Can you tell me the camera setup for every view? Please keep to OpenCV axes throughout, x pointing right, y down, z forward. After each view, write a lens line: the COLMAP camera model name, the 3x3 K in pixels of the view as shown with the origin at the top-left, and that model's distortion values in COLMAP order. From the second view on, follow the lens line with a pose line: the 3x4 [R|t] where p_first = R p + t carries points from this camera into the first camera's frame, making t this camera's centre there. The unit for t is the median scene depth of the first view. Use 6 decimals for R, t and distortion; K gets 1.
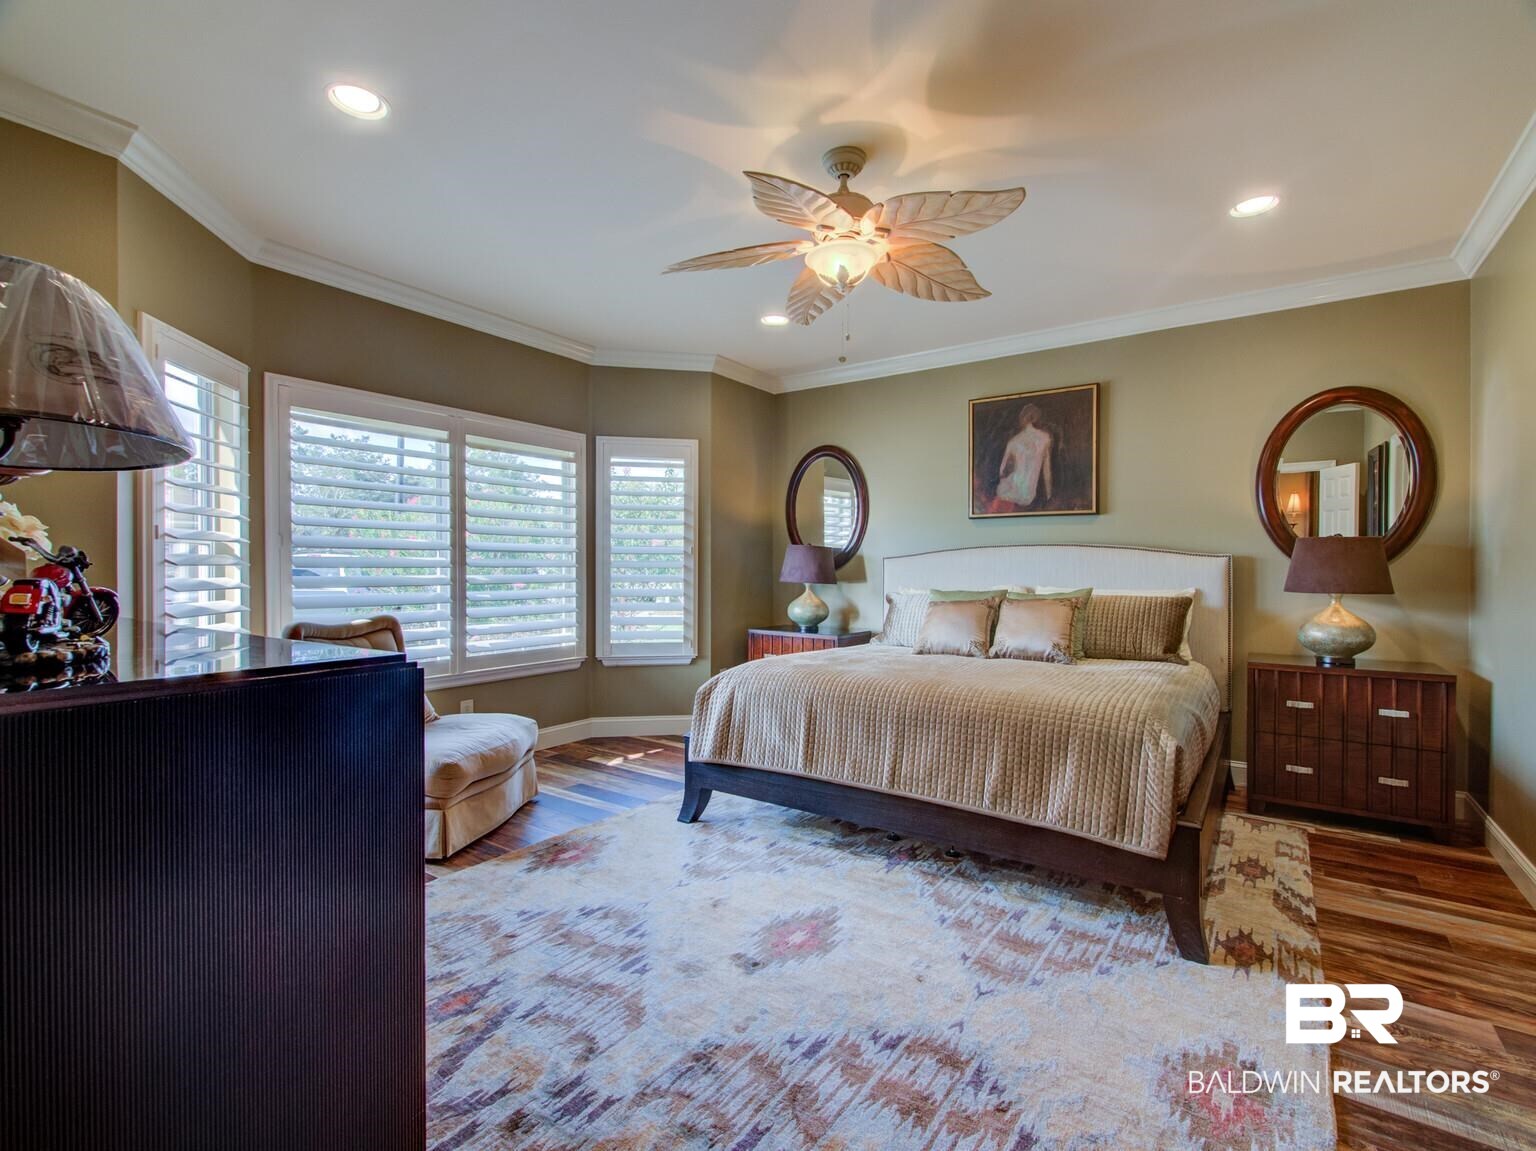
lens RADIAL K [[719.5, 0, 753.5], [0, 719.5, 574.4], [0, 0, 1]] dist [0.009051, -0.003273]
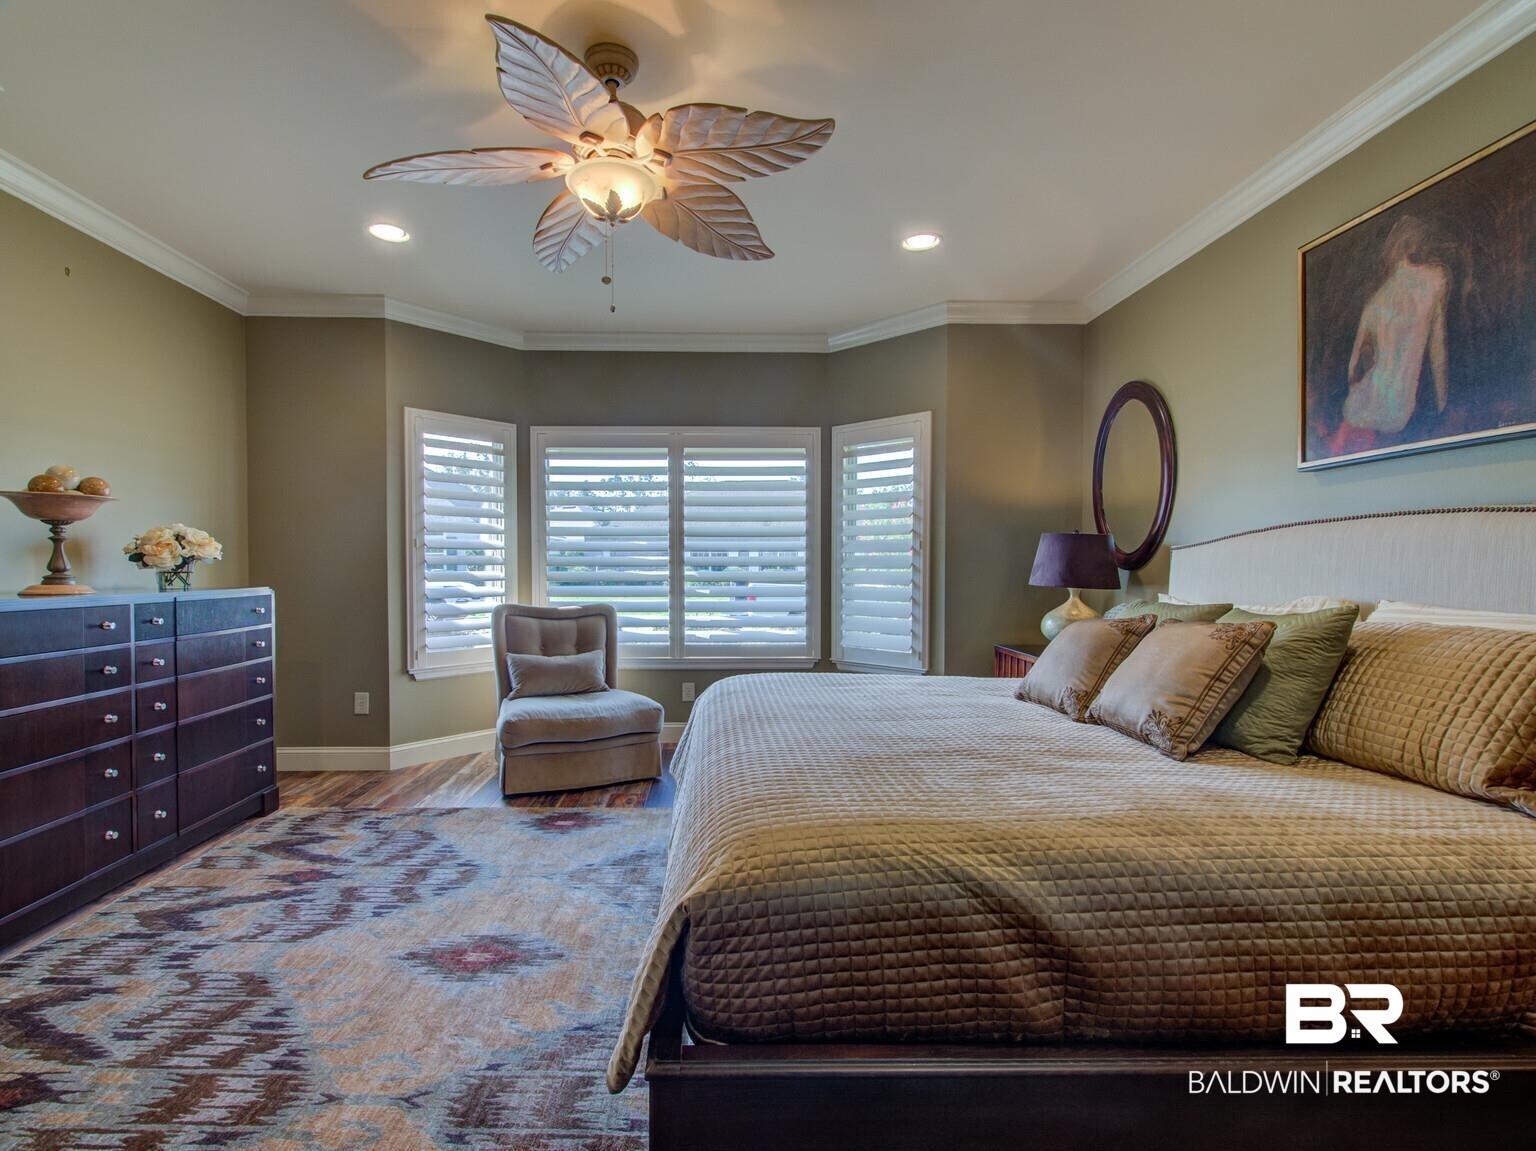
lens RADIAL K [[719.5, 0, 738.7], [0, 719.5, 587.3], [0, 0, 1]] dist [0.009051, -0.003273]
pose [[0.593422, 0.020104, -0.804640, 0.560813], [-0.008866, 0.999791, 0.018441, 0.002642], [0.804843, -0.003810, 0.593476, 0.400766]]
